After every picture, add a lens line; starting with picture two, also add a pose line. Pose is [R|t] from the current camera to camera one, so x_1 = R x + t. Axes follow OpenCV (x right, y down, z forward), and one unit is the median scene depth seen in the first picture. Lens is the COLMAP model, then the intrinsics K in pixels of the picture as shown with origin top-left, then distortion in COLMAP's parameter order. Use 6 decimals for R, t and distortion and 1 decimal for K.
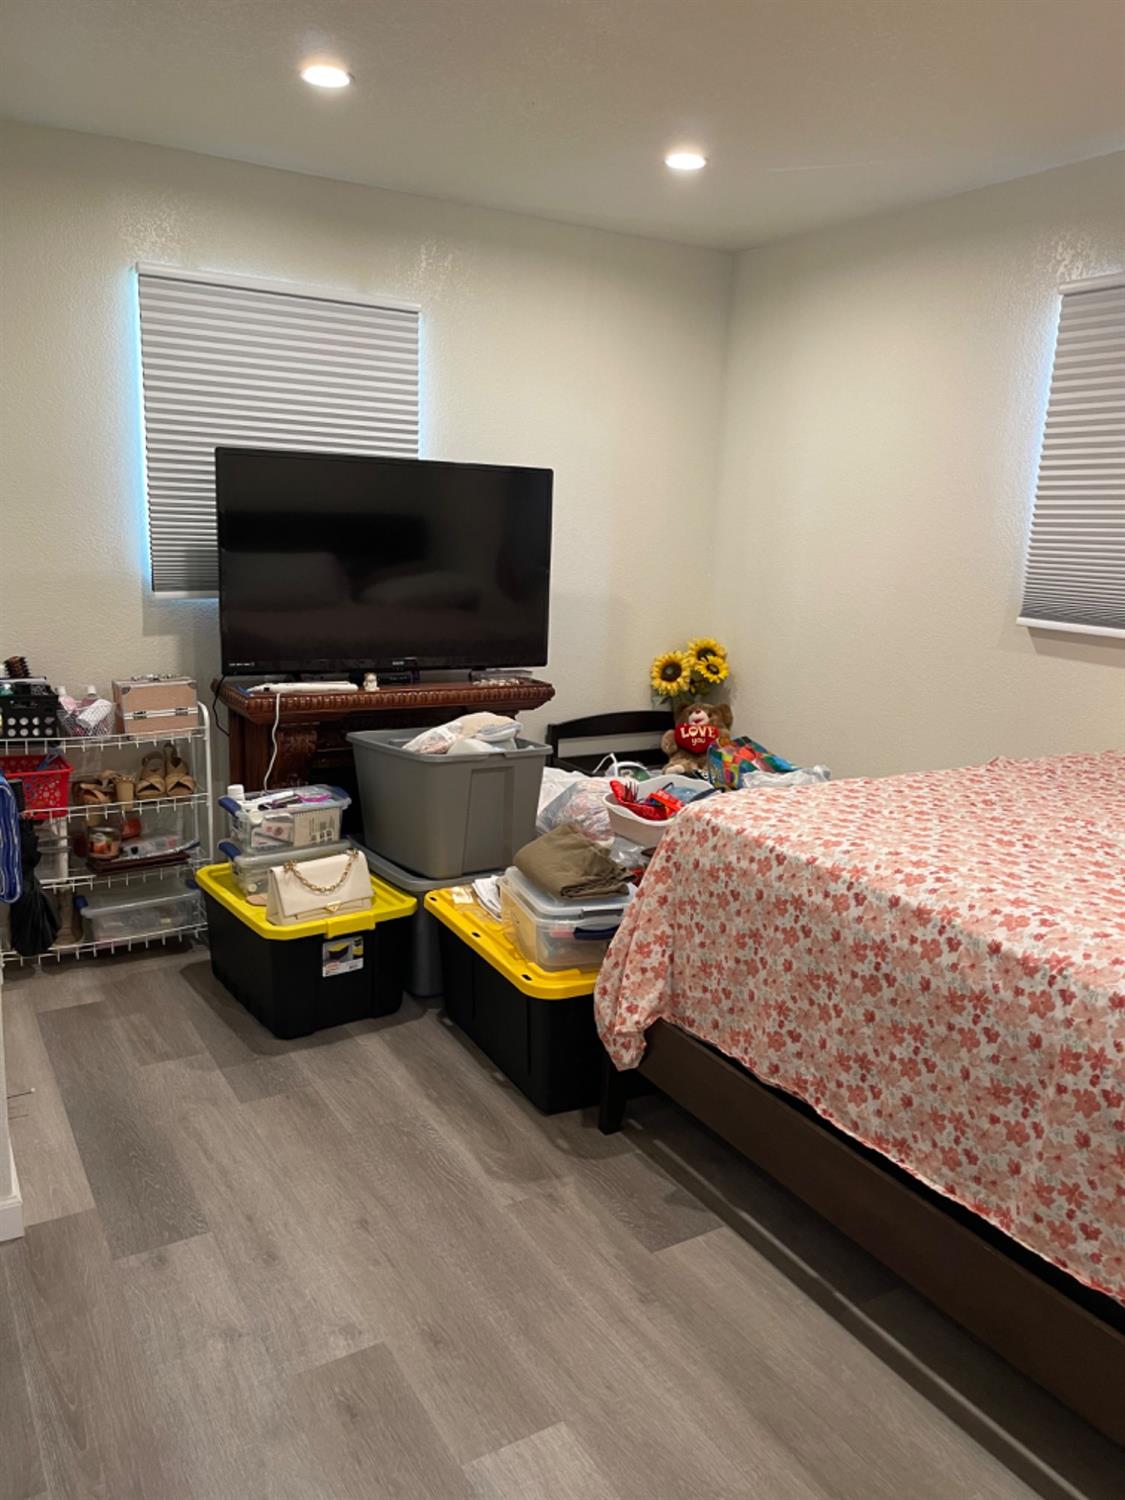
lens RADIAL K [[1137.6, 0, 562.5], [0, 1137.6, 750.0], [0, 0, 1]] dist [0.064063, -0.071543]
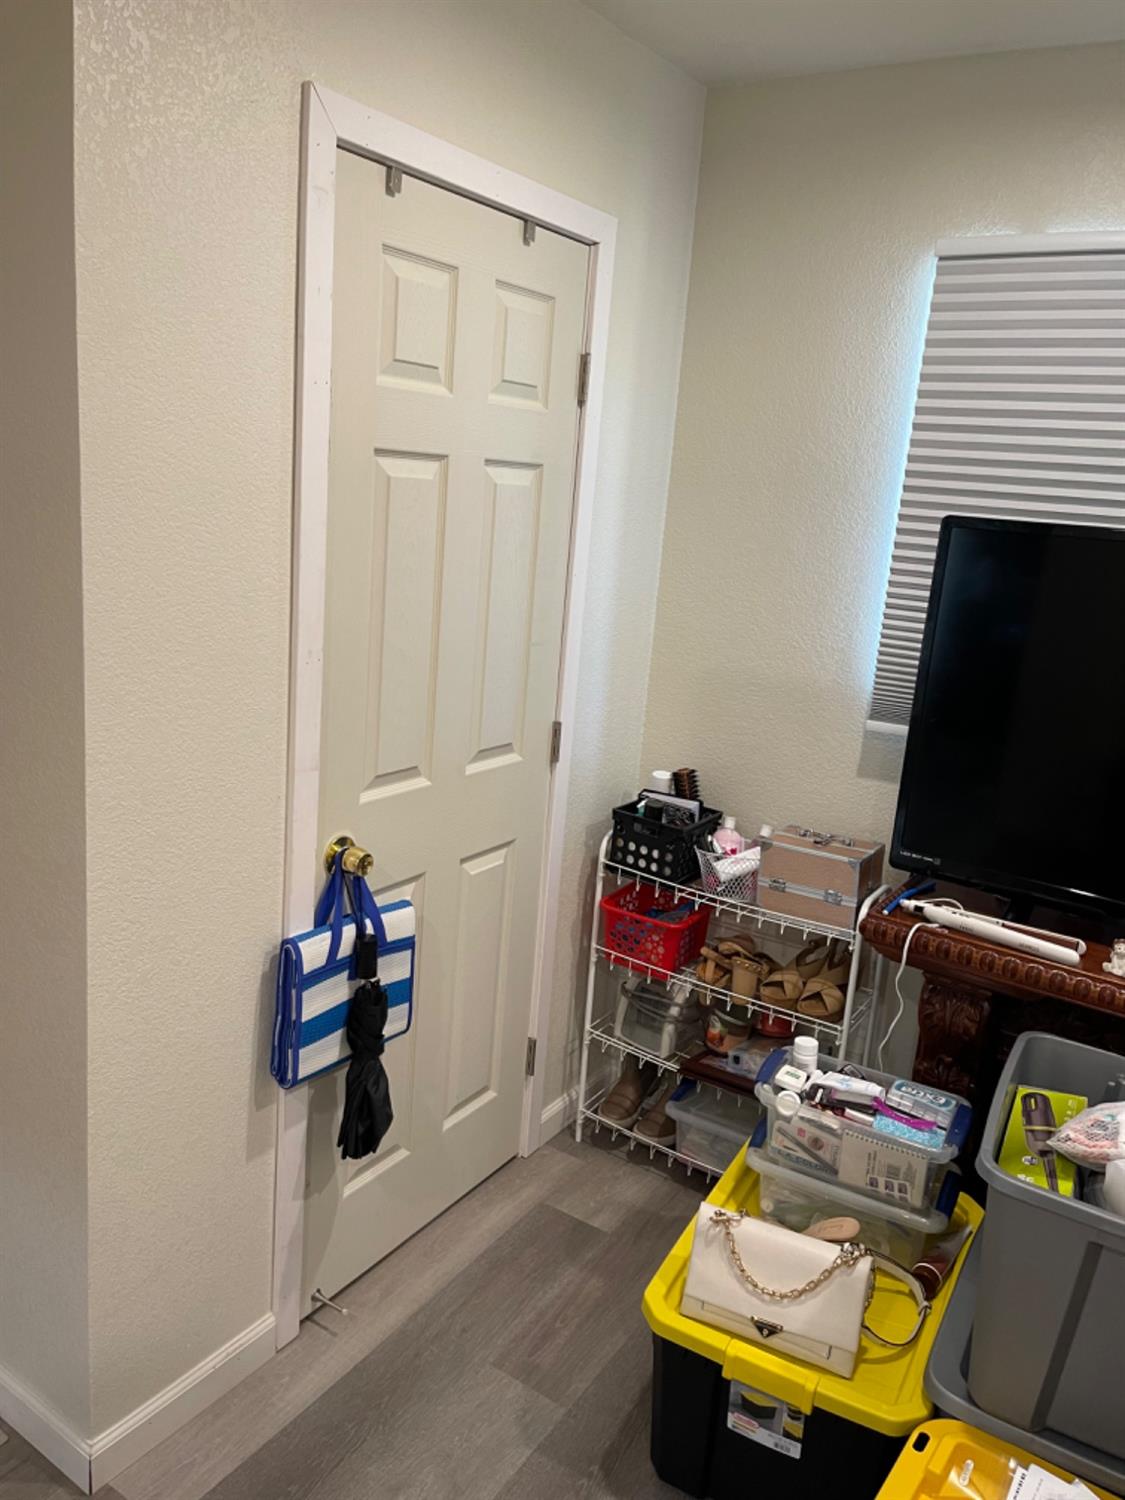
lens RADIAL K [[1137.6, 0, 562.5], [0, 1137.6, 750.0], [0, 0, 1]] dist [0.064063, -0.071543]
pose [[0.445958, 0.210861, -0.869861, 0.172511], [-0.241565, 0.964145, 0.109871, -0.160476], [0.861840, 0.161130, 0.480905, 0.547071]]
